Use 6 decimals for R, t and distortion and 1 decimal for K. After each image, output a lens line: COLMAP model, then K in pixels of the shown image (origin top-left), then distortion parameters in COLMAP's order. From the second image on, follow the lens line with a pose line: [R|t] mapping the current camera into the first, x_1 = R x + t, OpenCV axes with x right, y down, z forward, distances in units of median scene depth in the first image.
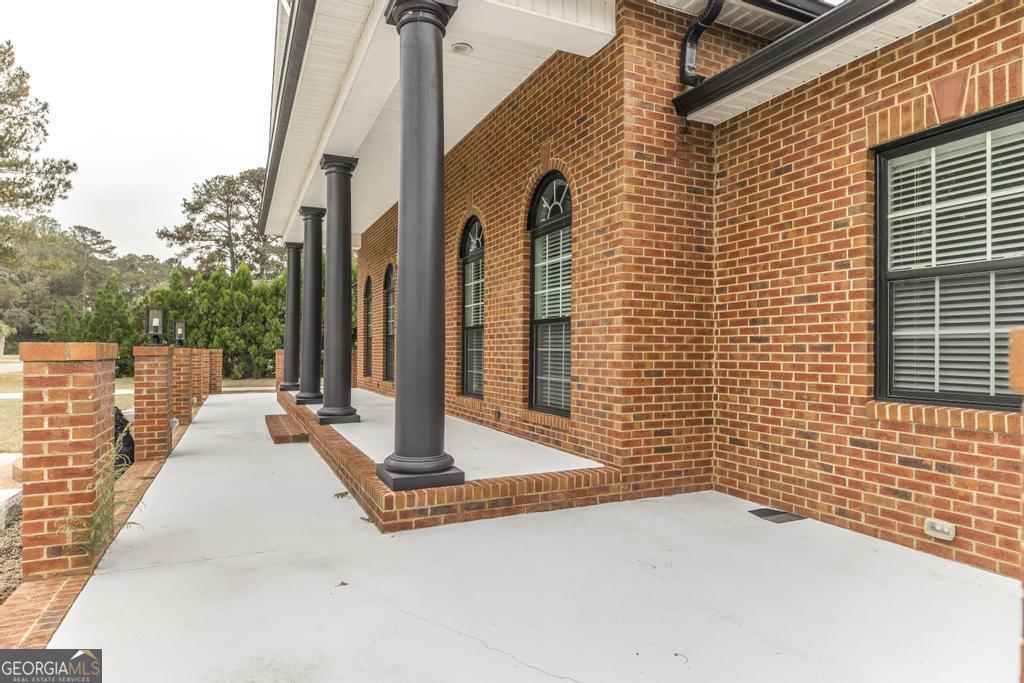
lens RADIAL K [[582.5, 0, 511.9], [0, 582.5, 341.5], [0, 0, 1]] dist [0.001060, 0.000148]
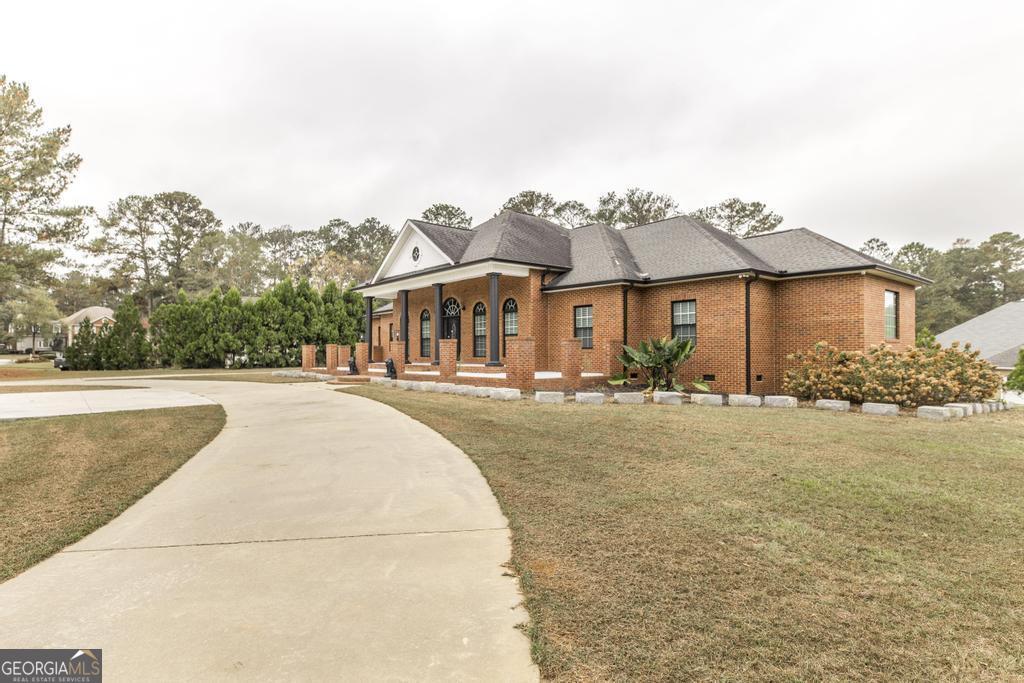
lens RADIAL K [[544.8, 0, 511.6], [0, 544.8, 344.3], [0, 0, 1]] dist [-0.004116, -0.001007]
pose [[0.967356, -0.002264, 0.253410, -0.925124], [0.002188, 0.999997, 0.000580, 0.032641], [-0.253411, -0.000007, 0.967359, -2.783243]]
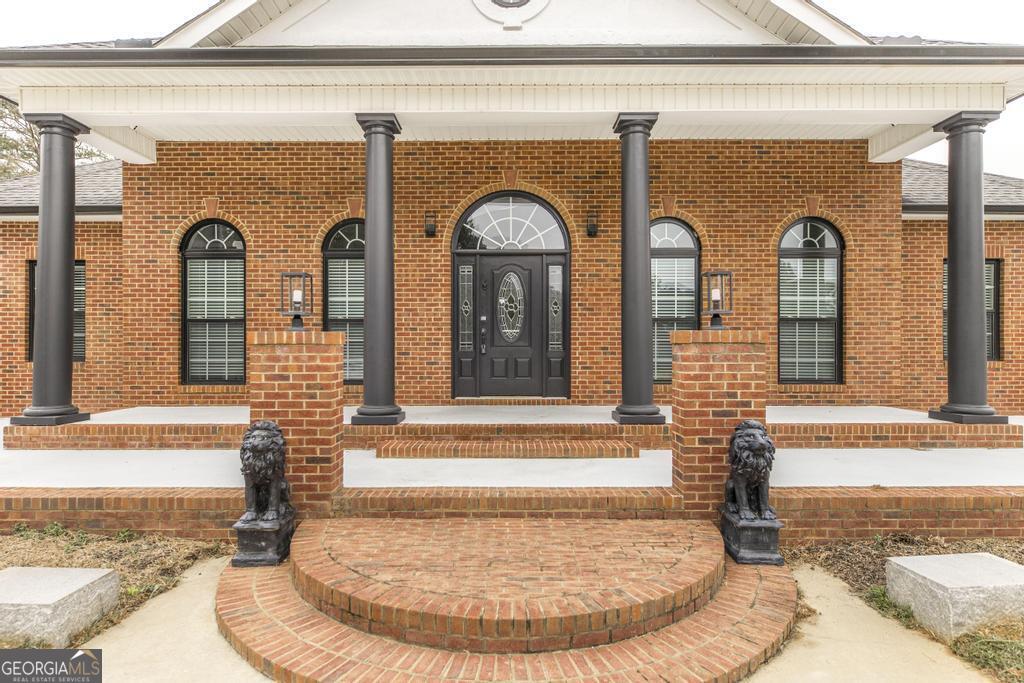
lens RADIAL K [[544.8, 0, 513.4], [0, 544.8, 342.3], [0, 0, 1]] dist [-0.004116, -0.001007]
pose [[0.431753, 0.003161, 0.901986, -1.531395], [-0.013059, 0.999911, 0.002747, 0.027530], [-0.901897, -0.012966, 0.431756, 1.124798]]
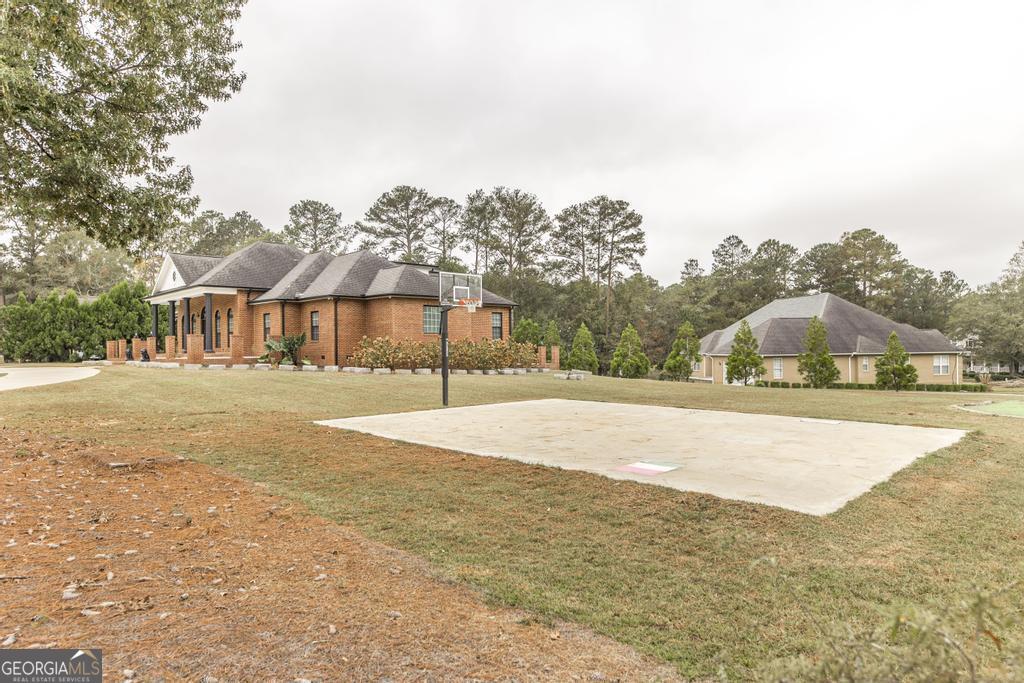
lens RADIAL K [[631.7, 0, 512.2], [0, 631.7, 342.5], [0, 0, 1]] dist [-0.002375, 0.000437]
pose [[0.945301, -0.011282, 0.326004, 0.715168], [0.009641, 0.999931, 0.006648, 0.057774], [-0.326057, -0.003141, 0.945345, -6.453158]]
